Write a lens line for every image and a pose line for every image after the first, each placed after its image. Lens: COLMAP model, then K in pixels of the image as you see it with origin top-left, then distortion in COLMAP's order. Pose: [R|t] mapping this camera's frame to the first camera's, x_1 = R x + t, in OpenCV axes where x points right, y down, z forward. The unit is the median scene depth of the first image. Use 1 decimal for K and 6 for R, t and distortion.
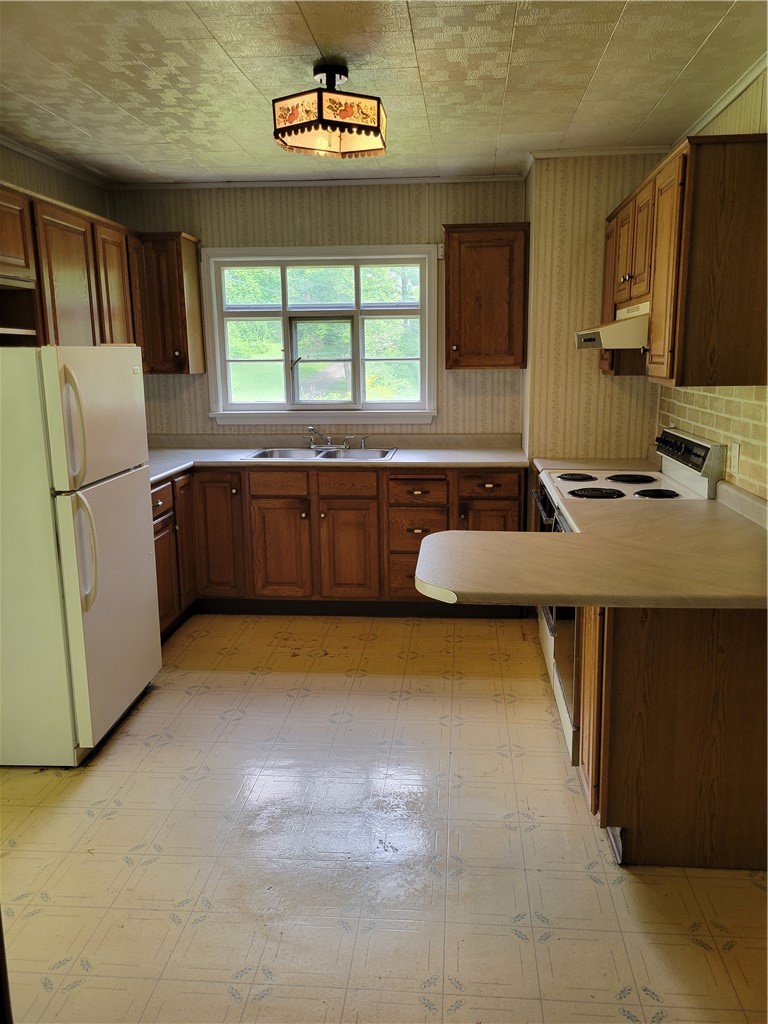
lens RADIAL K [[772.4, 0, 402.1], [0, 772.4, 499.2], [0, 0, 1]] dist [0.054889, -0.007537]
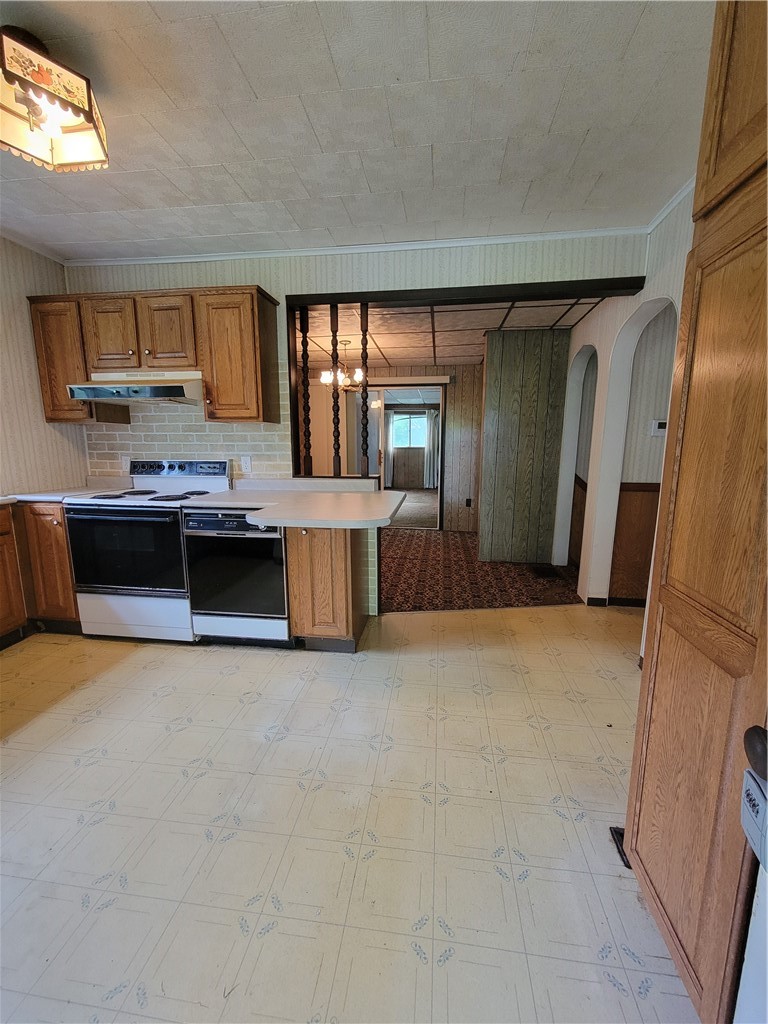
lens RADIAL K [[419.5, 0, 384.0], [0, 419.5, 516.1], [0, 0, 1]] dist [0.013483, 0.000058]
pose [[0.060389, -0.156271, 0.985866, -0.442636], [0.184830, 0.972340, 0.142805, -0.011522], [-0.980913, 0.173594, 0.087602, 0.461964]]
